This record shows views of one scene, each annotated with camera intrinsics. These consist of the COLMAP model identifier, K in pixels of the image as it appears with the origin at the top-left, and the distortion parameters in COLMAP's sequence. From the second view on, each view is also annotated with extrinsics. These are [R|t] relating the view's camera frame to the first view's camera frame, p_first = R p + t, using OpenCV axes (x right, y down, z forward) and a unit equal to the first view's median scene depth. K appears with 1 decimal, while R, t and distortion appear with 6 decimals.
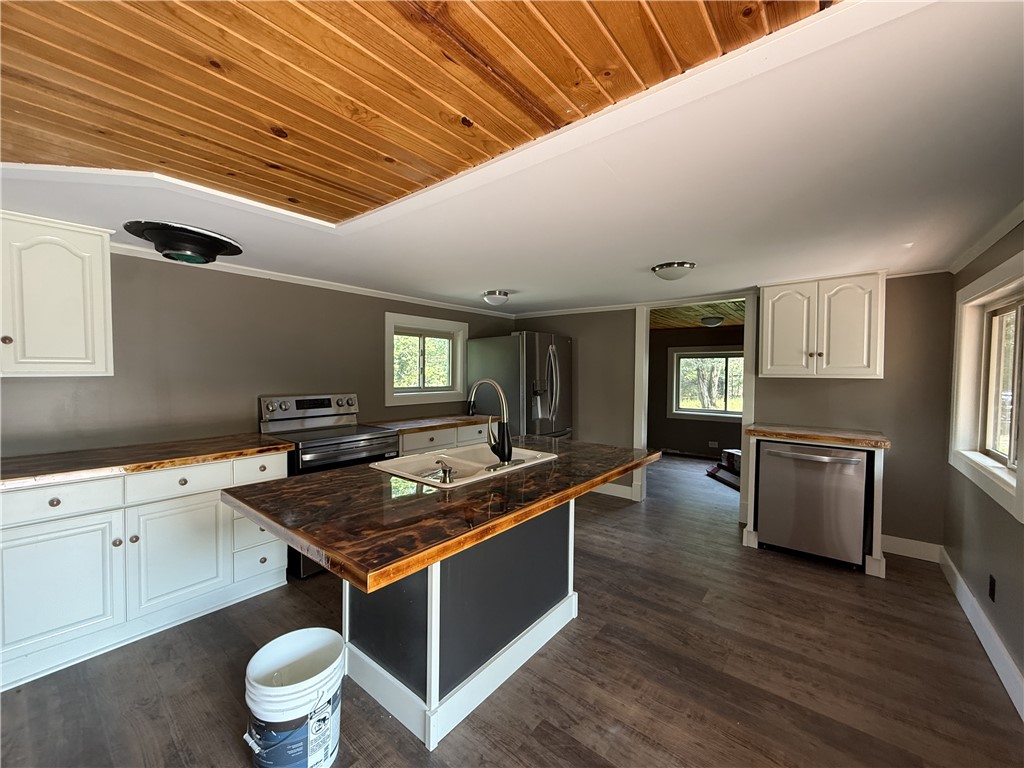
lens RADIAL K [[408.8, 0, 508.6], [0, 408.8, 382.6], [0, 0, 1]] dist [-0.000723, -0.000434]
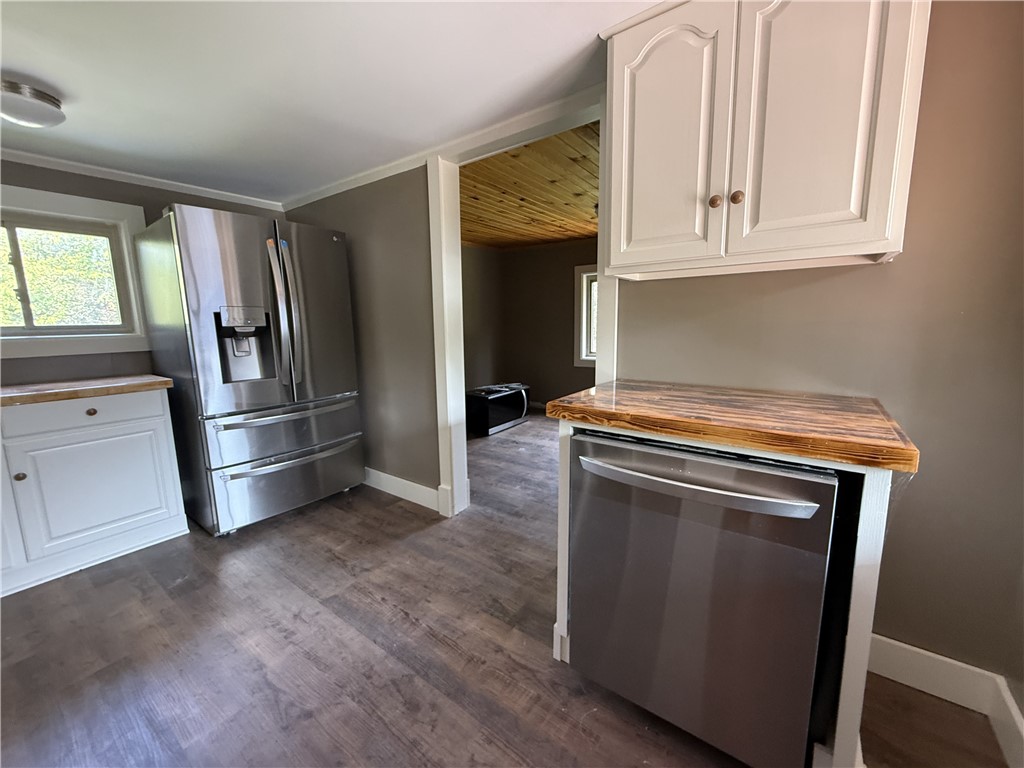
lens RADIAL K [[408.8, 0, 508.4], [0, 408.8, 382.5], [0, 0, 1]] dist [-0.000723, -0.000434]
pose [[0.998823, -0.030628, 0.037606, 0.483496], [0.025581, 0.991442, 0.128015, 0.039257], [-0.041205, -0.126902, 0.991059, 0.558815]]
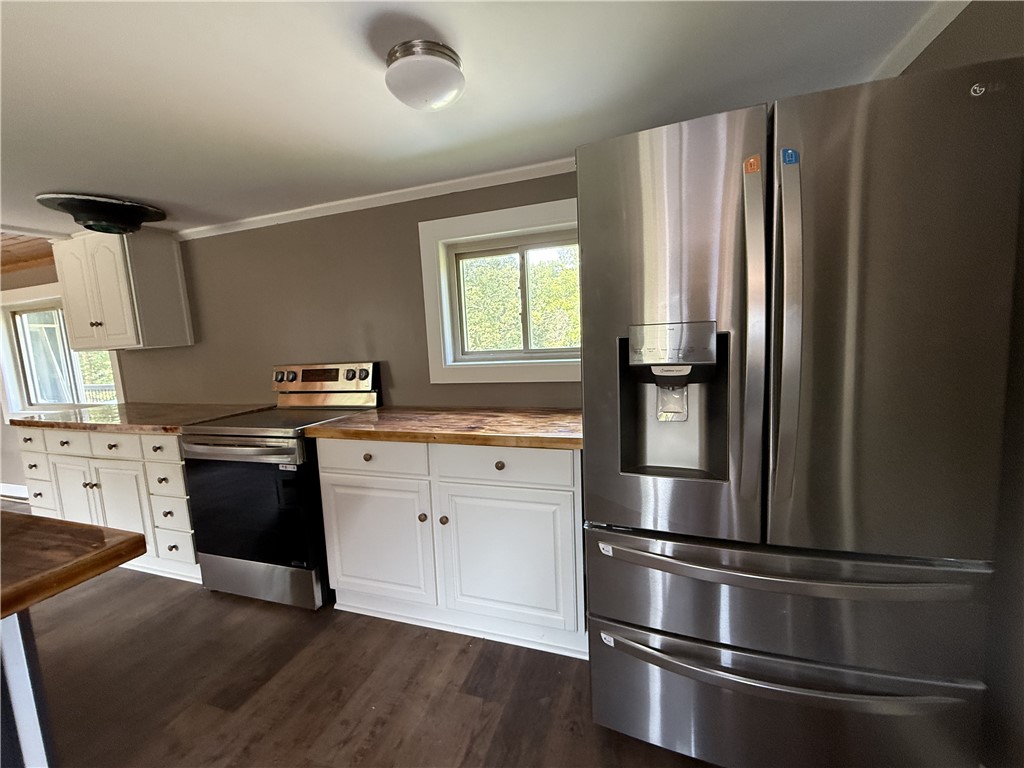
lens RADIAL K [[408.8, 0, 513.0], [0, 408.8, 383.1], [0, 0, 1]] dist [-0.000723, -0.000434]
pose [[0.348270, 0.079100, -0.934051, 0.342081], [0.029183, 0.995036, 0.095145, 0.004685], [0.936940, -0.060395, 0.344233, 1.007053]]
